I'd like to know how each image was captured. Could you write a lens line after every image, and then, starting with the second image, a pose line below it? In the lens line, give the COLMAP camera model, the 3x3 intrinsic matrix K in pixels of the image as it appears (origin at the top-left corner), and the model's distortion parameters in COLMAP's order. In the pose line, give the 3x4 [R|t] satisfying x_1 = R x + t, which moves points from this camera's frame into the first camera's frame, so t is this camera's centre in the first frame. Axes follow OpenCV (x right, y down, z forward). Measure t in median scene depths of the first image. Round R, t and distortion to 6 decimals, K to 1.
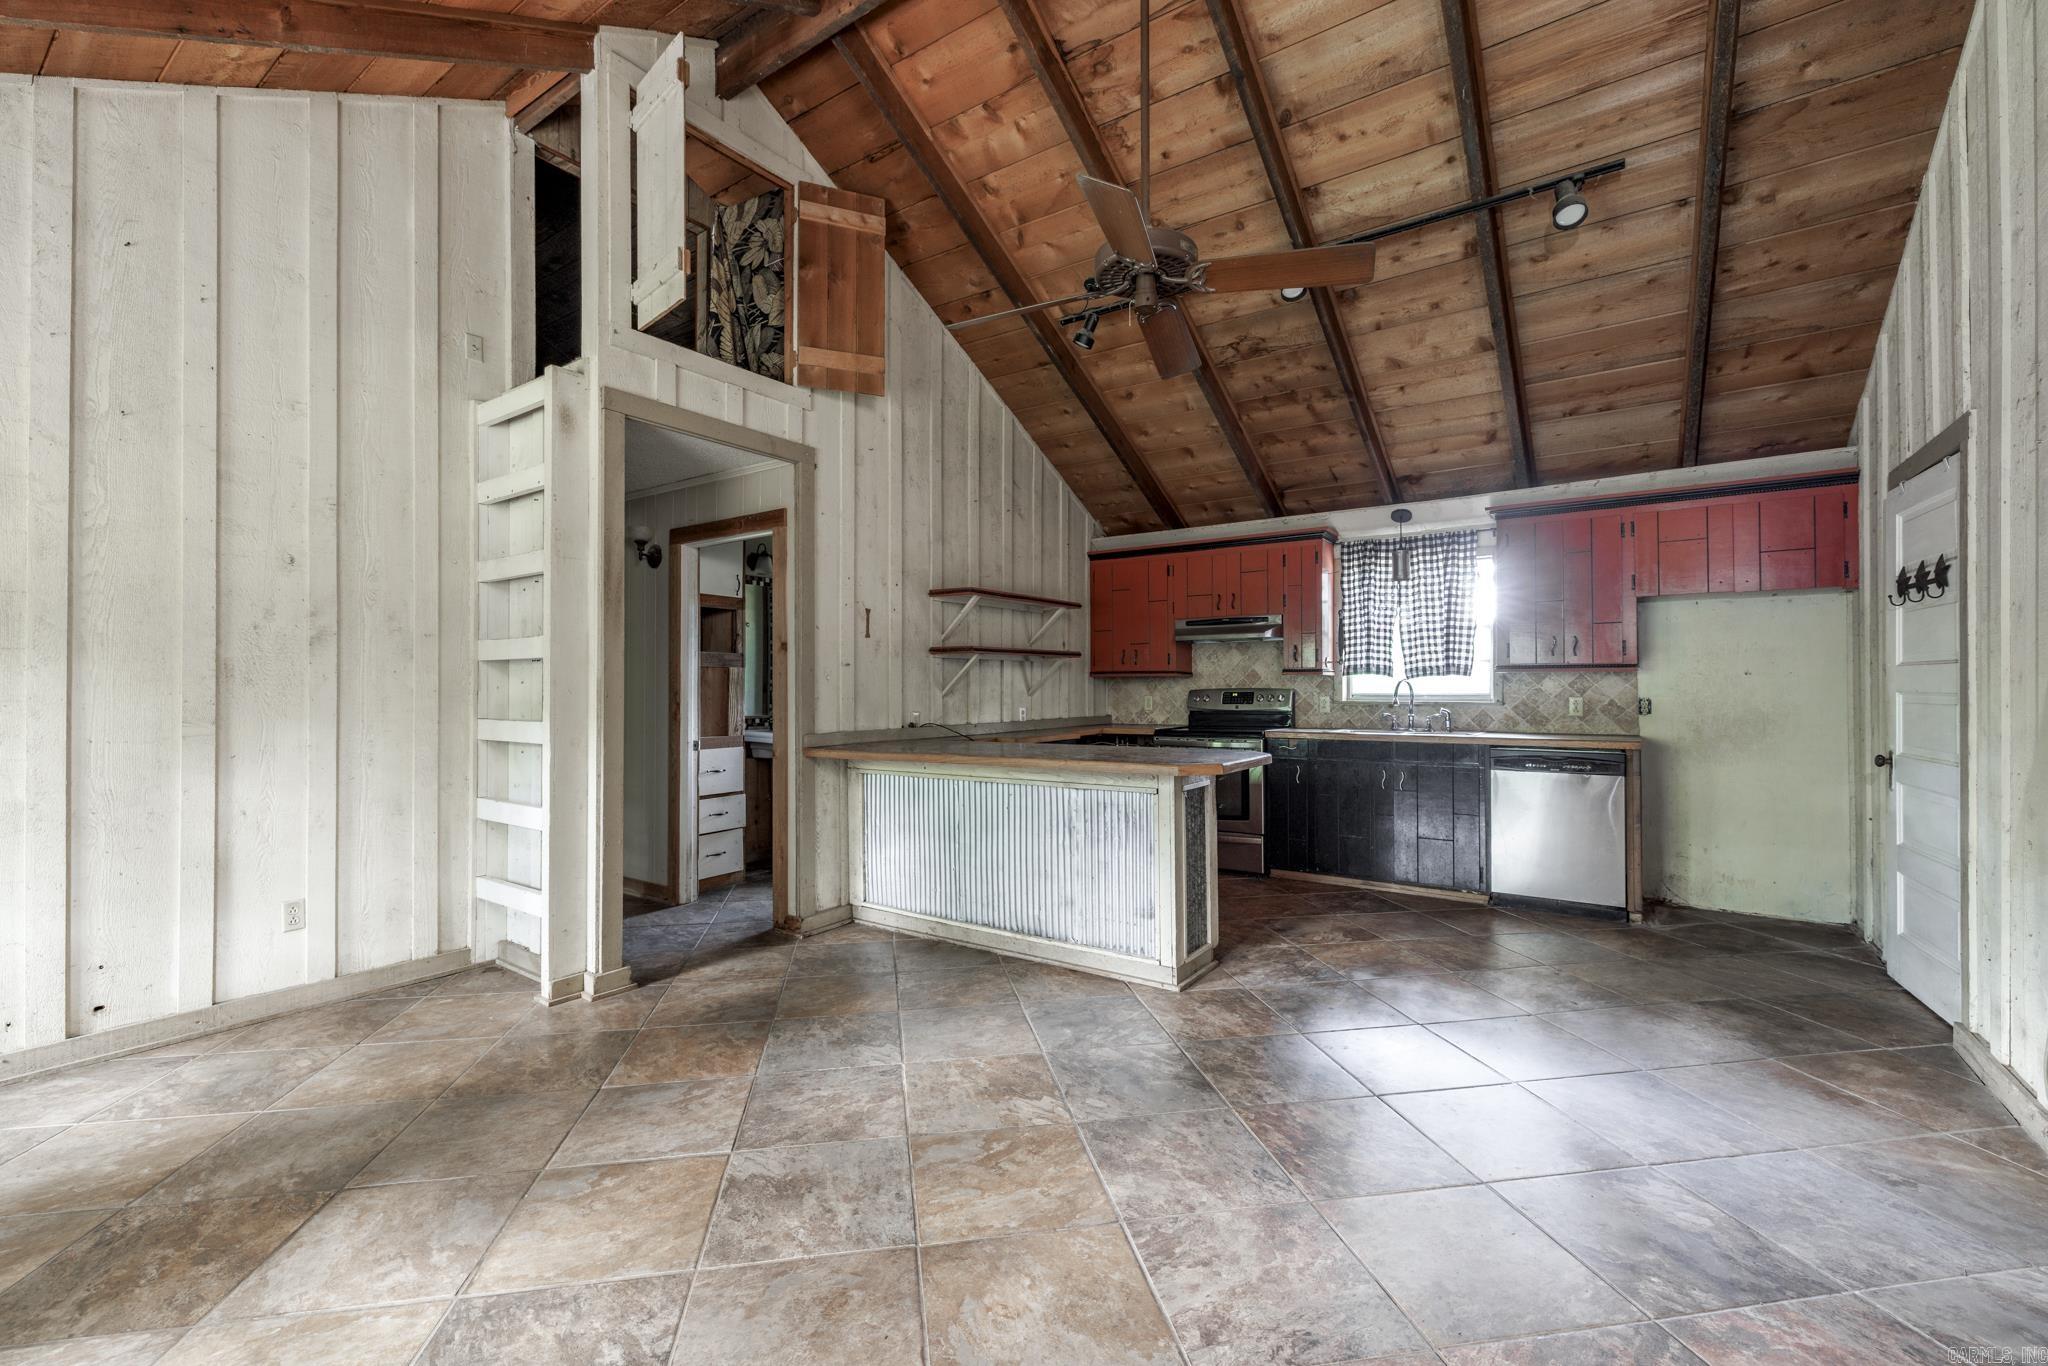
lens RADIAL K [[857.4, 0, 1050.9], [0, 857.4, 676.1], [0, 0, 1]] dist [-0.000977, 0.000006]
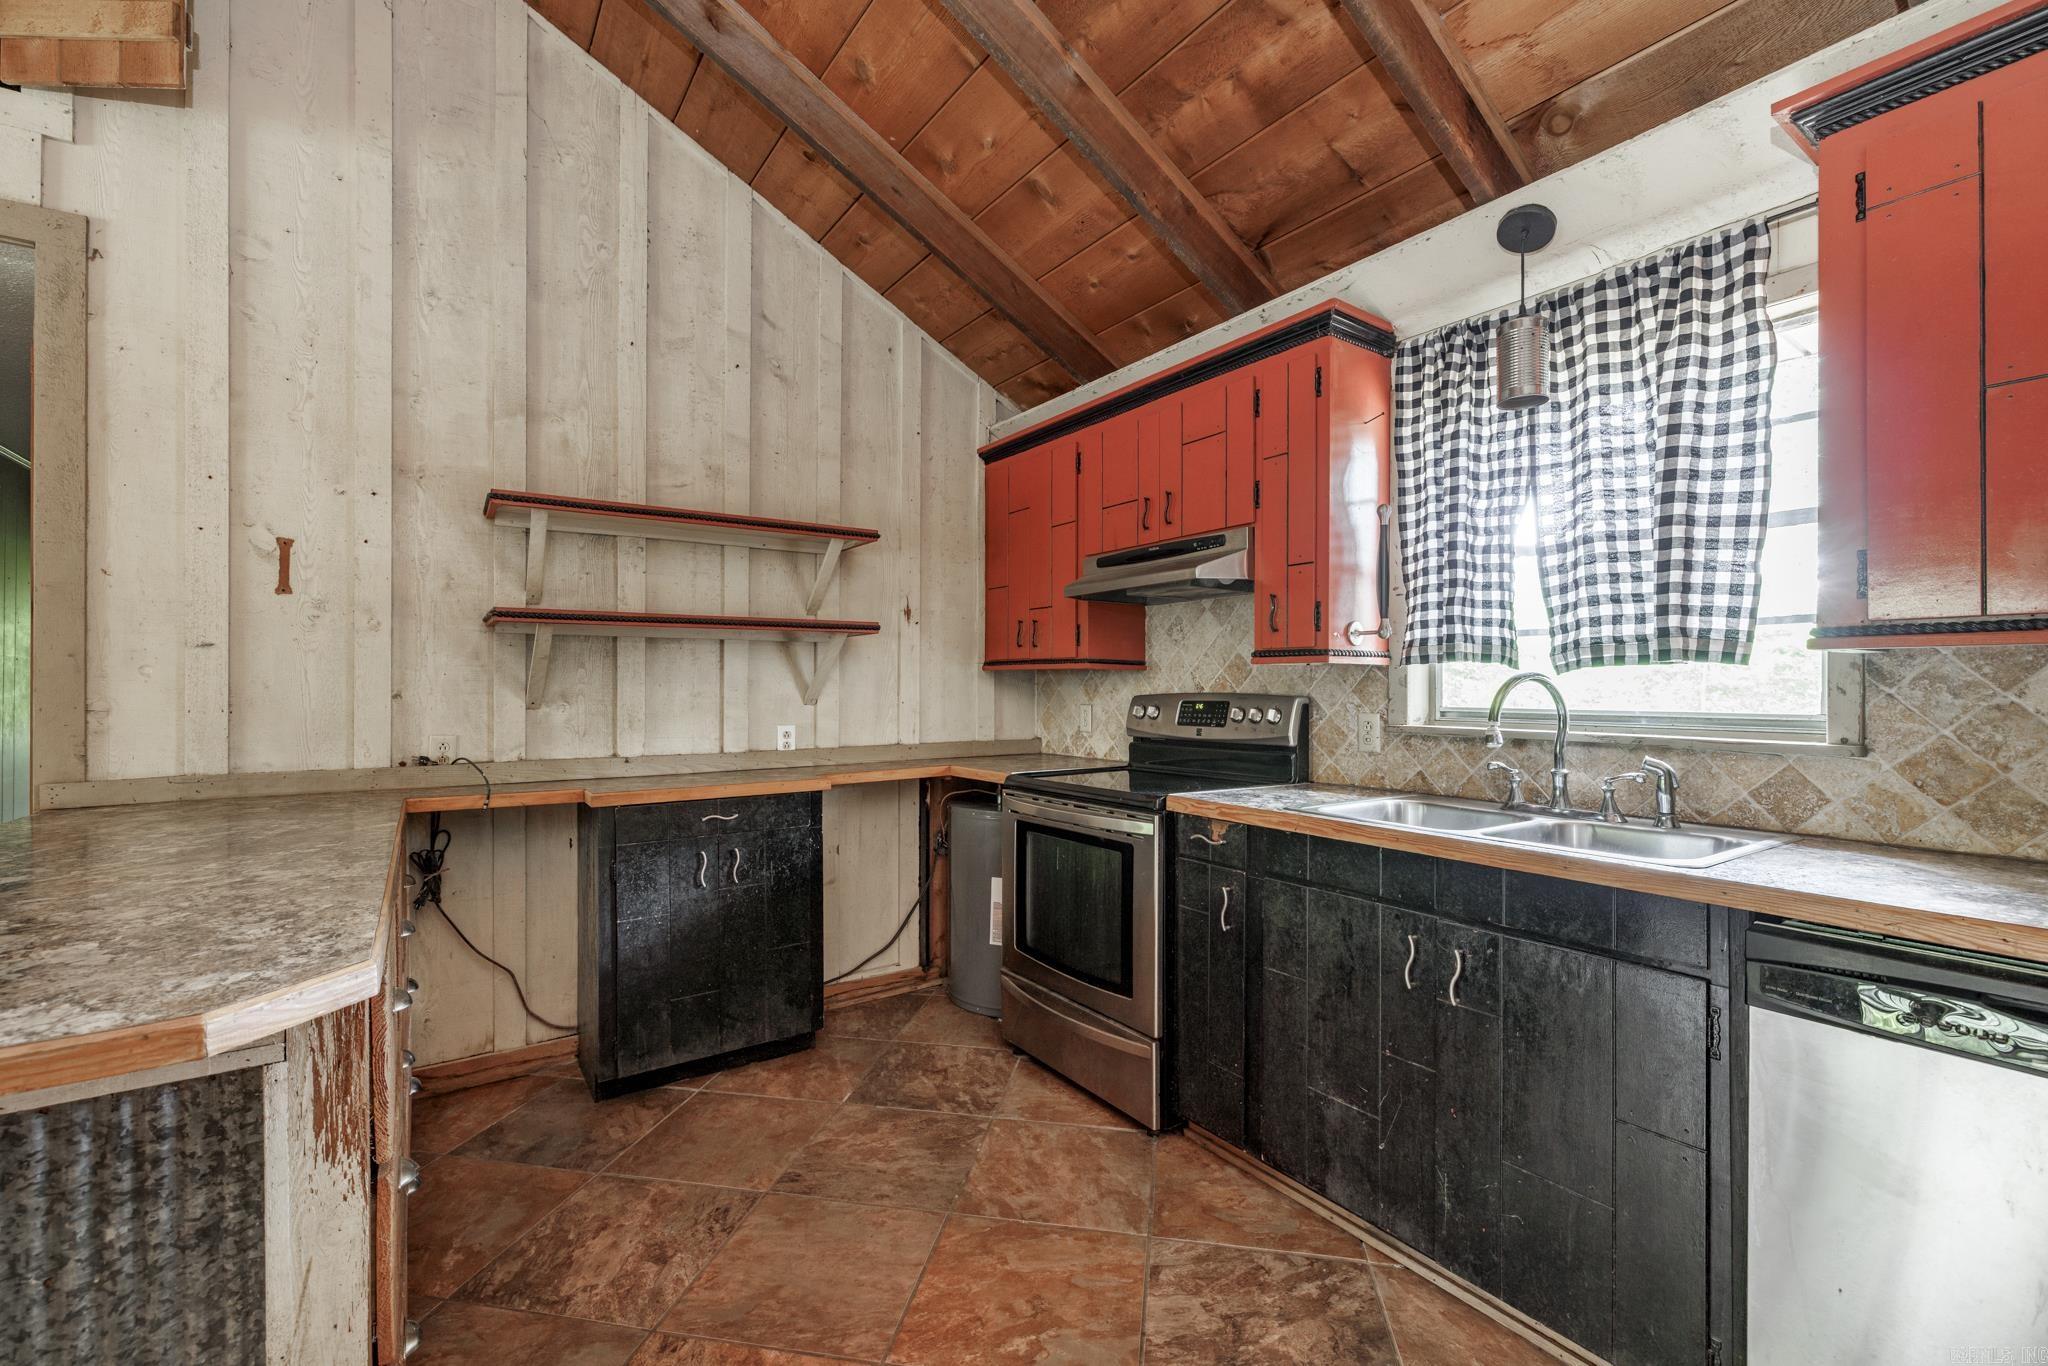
lens RADIAL K [[916.1, 0, 1031.4], [0, 916.1, 674.0], [0, 0, 1]] dist [0.014568, 0.000197]
pose [[0.928717, -0.000536, -0.370788, 0.350356], [0.001937, 0.999992, 0.003407, 0.001842], [0.370783, -0.003883, 0.928711, 0.539790]]
